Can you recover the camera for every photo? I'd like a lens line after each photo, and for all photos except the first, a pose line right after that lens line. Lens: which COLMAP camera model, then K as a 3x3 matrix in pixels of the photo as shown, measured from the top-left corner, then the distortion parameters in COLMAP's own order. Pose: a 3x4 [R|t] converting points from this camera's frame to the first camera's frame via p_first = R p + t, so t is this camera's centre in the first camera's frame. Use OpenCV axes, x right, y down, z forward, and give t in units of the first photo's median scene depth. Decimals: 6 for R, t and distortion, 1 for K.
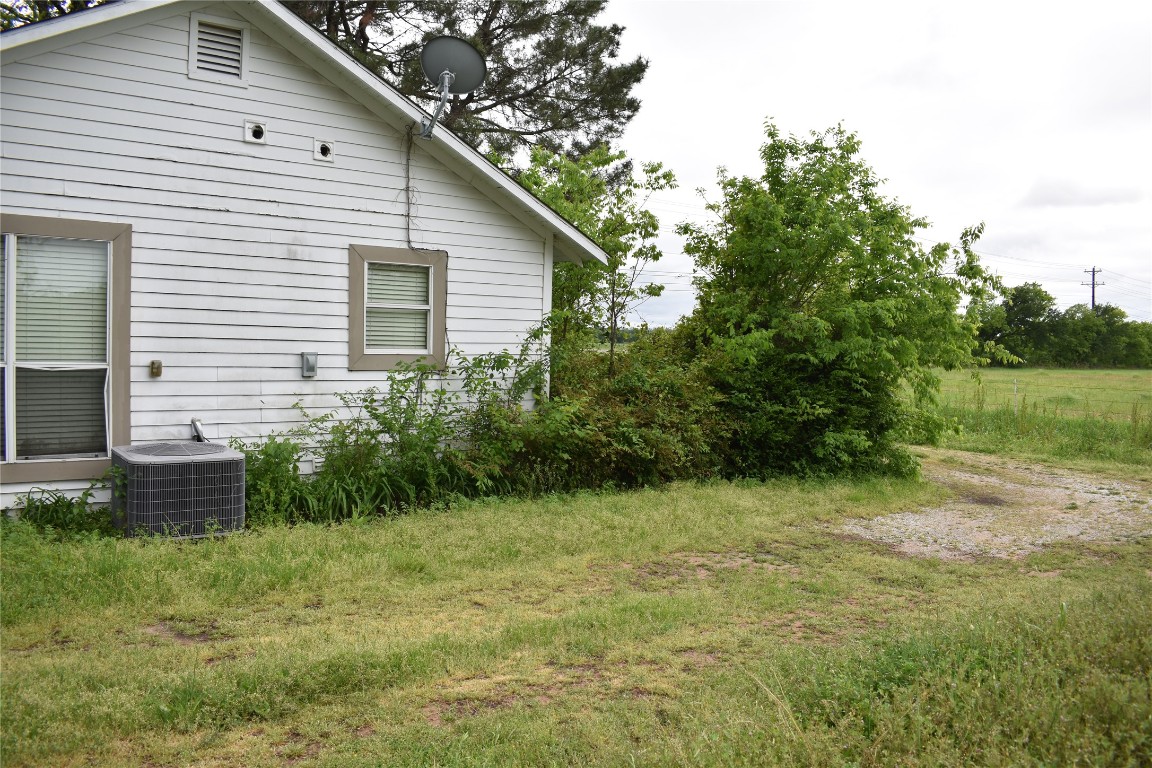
lens RADIAL K [[911.9, 0, 576.3], [0, 911.9, 383.7], [0, 0, 1]] dist [-0.093765, 0.016181]
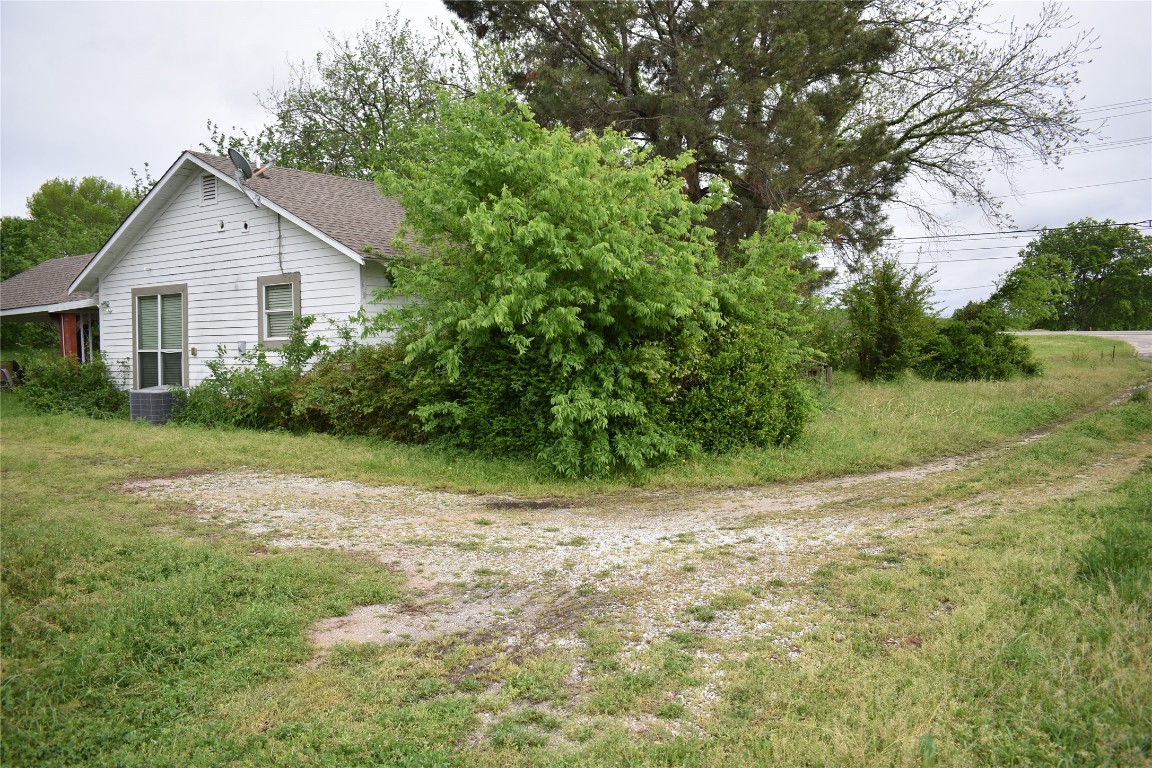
lens RADIAL K [[911.9, 0, 570.6], [0, 911.9, 385.0], [0, 0, 1]] dist [-0.093765, 0.016181]
pose [[0.316193, 0.010312, -0.948639, 1.826322], [-0.014584, 0.999876, 0.006008, 0.036481], [0.948583, 0.011935, 0.316304, 1.204986]]
